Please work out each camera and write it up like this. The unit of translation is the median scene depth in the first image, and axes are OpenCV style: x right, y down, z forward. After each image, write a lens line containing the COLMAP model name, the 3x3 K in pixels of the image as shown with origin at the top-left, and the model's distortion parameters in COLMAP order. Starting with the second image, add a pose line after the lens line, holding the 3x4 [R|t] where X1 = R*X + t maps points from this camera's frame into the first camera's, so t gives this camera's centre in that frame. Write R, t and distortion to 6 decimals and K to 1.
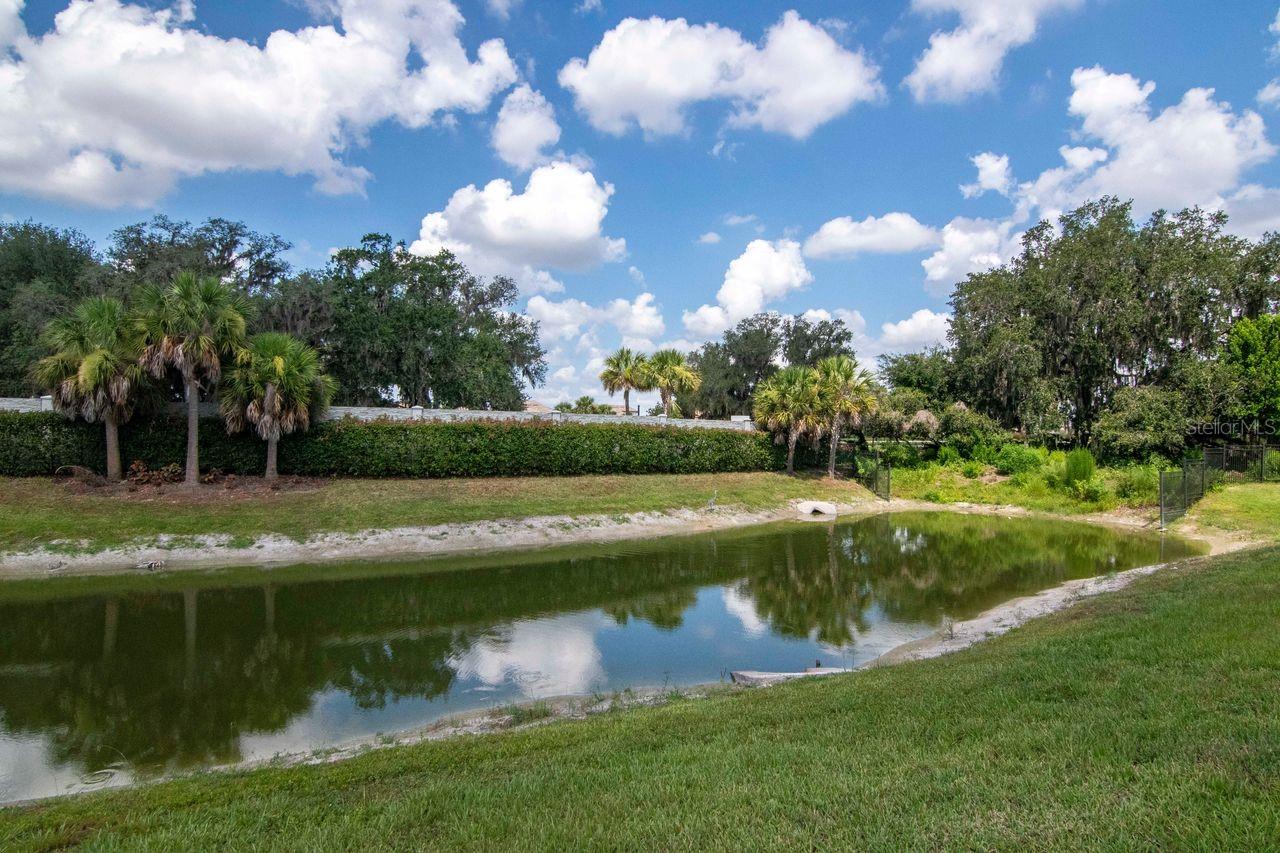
lens RADIAL K [[630.5, 0, 658.8], [0, 630.5, 430.1], [0, 0, 1]] dist [-0.015289, -0.002942]
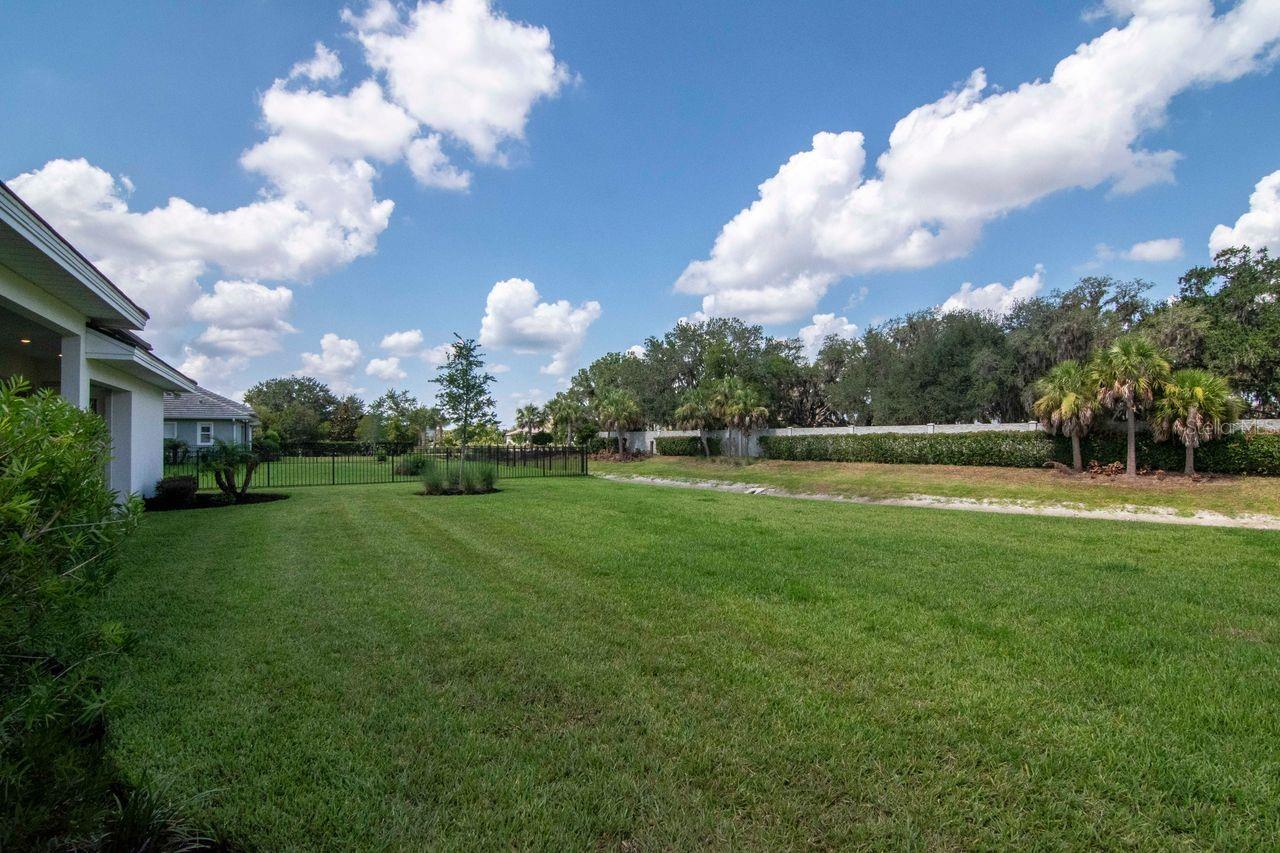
lens RADIAL K [[630.5, 0, 631.7], [0, 630.5, 428.4], [0, 0, 1]] dist [-0.015289, -0.002942]
pose [[0.417132, -0.029663, -0.908362, 0.092509], [0.015435, 0.999554, -0.025553, -0.005751], [0.908715, -0.003362, 0.417404, -0.529500]]
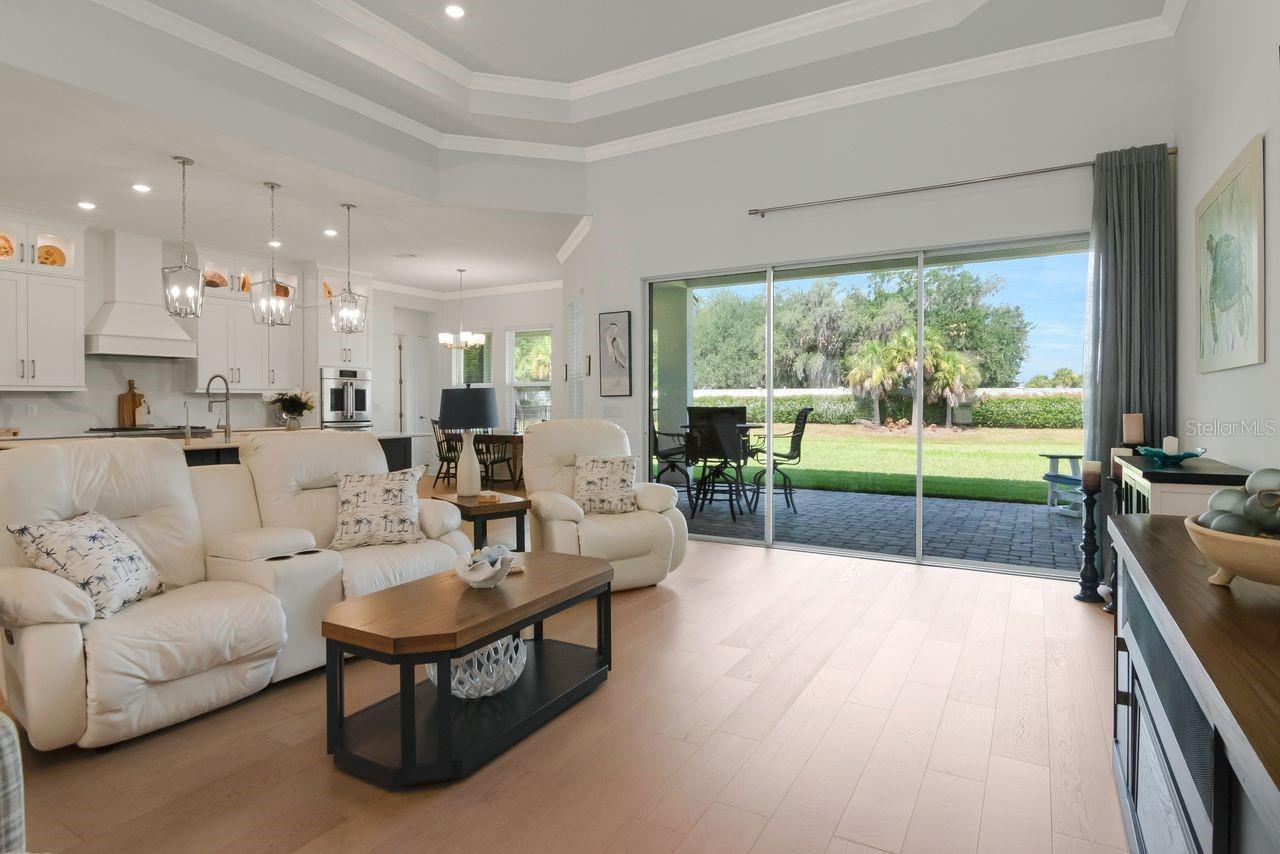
lens RADIAL K [[679.4, 0, 645.5], [0, 679.4, 414.0], [0, 0, 1]] dist [0.003682, -0.000458]
pose [[0.828694, -0.002725, -0.559695, -0.164183], [0.013608, 0.999791, 0.015281, -0.005120], [0.559536, -0.020280, 0.828558, -0.956762]]
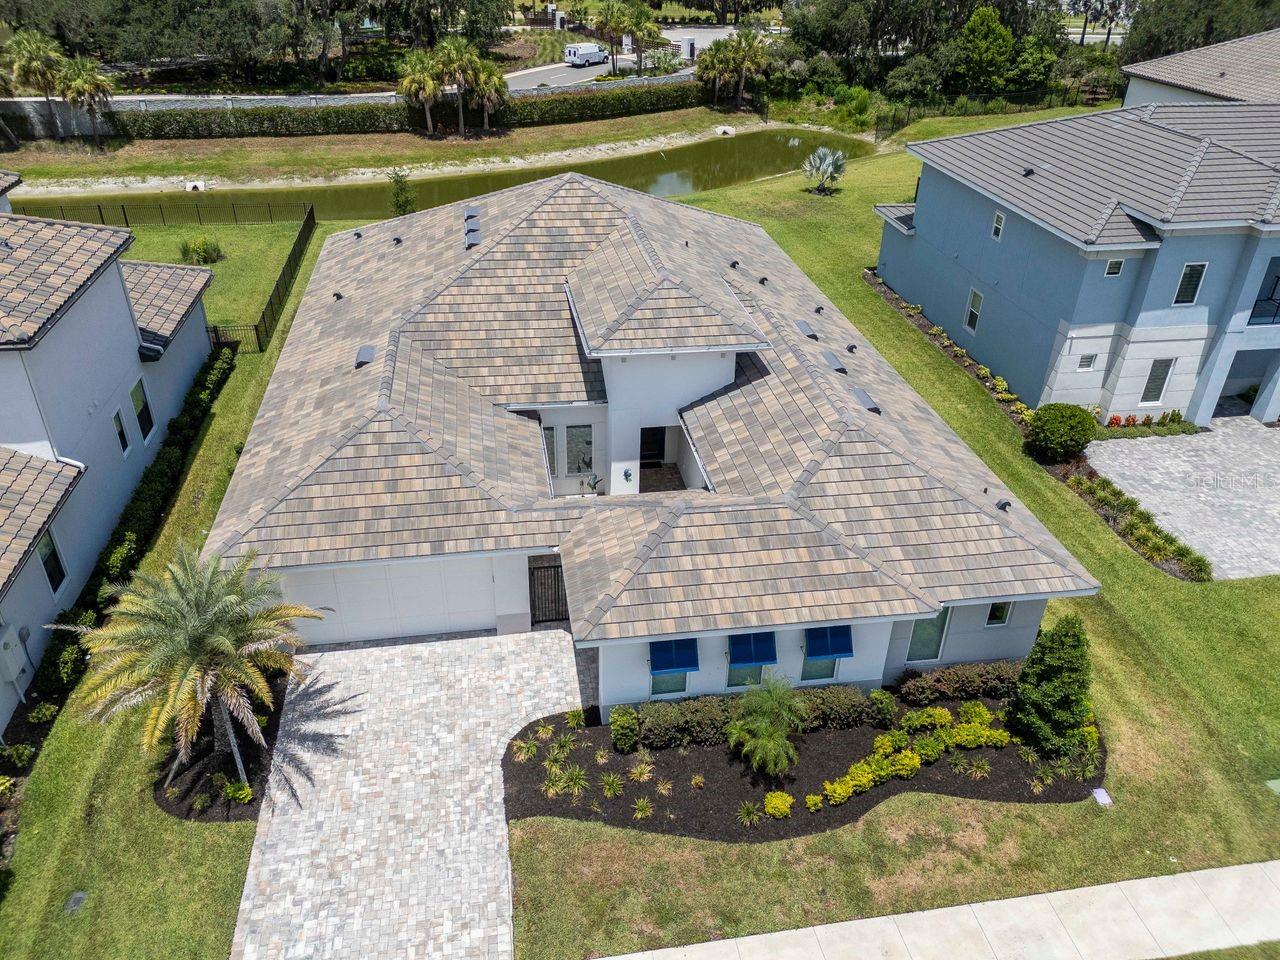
lens RADIAL K [[961.3, 0, 636.9], [0, 961.3, 483.5], [0, 0, 1]] dist [0.067250, -0.067890]
pose [[0.996157, -0.040567, 0.077621, -0.298155], [-0.007066, 0.846143, 0.532909, -0.548698], [-0.087297, -0.531410, 0.842605, -2.080662]]
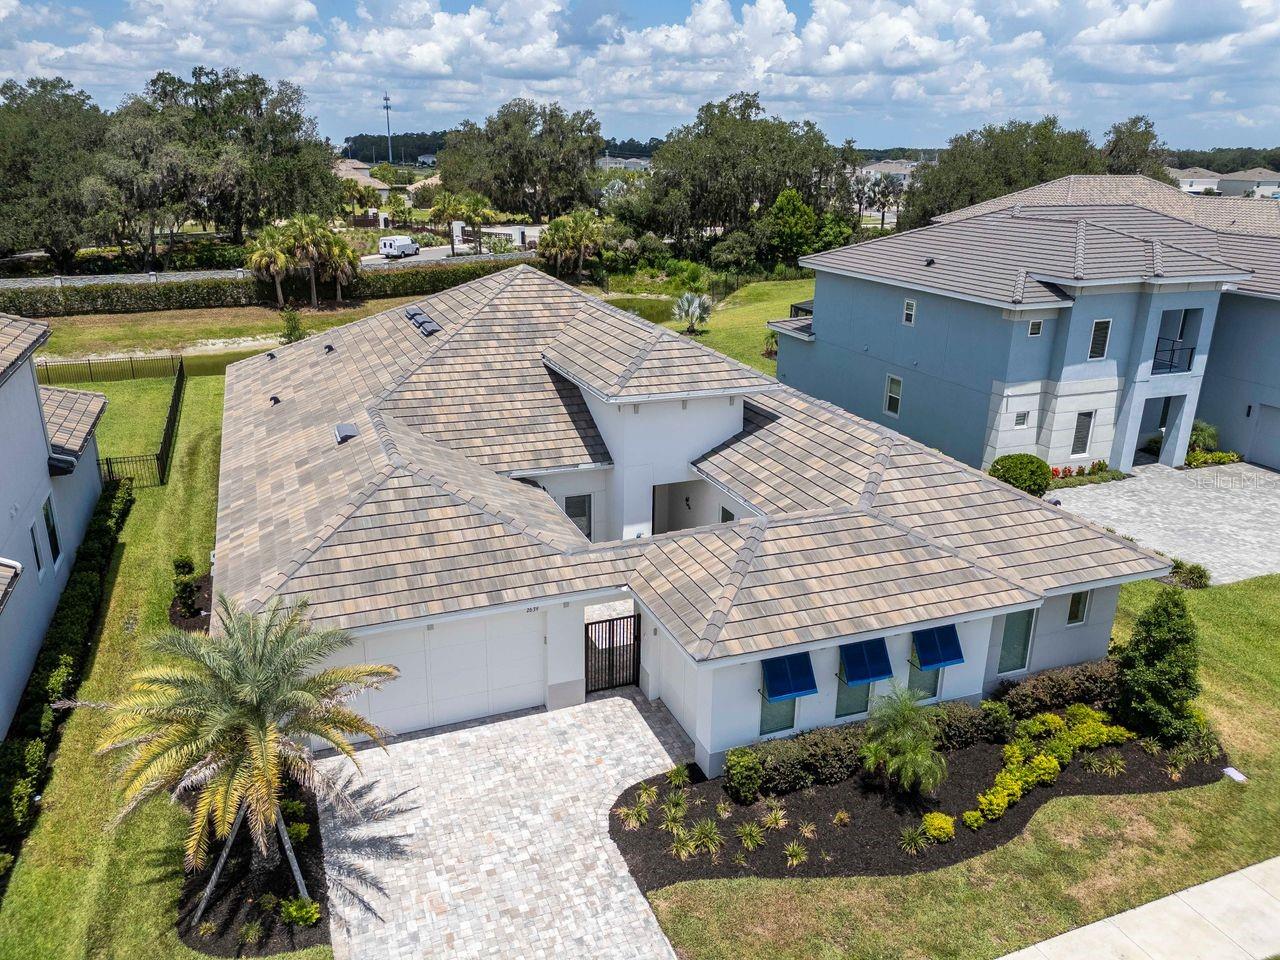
lens RADIAL K [[961.3, 0, 638.1], [0, 961.3, 477.5], [0, 0, 1]] dist [0.067250, -0.067890]
pose [[0.952811, -0.096866, 0.287695, -0.497509], [-0.006557, 0.940934, 0.338526, -0.393940], [-0.303493, -0.324438, 0.895897, -2.047749]]
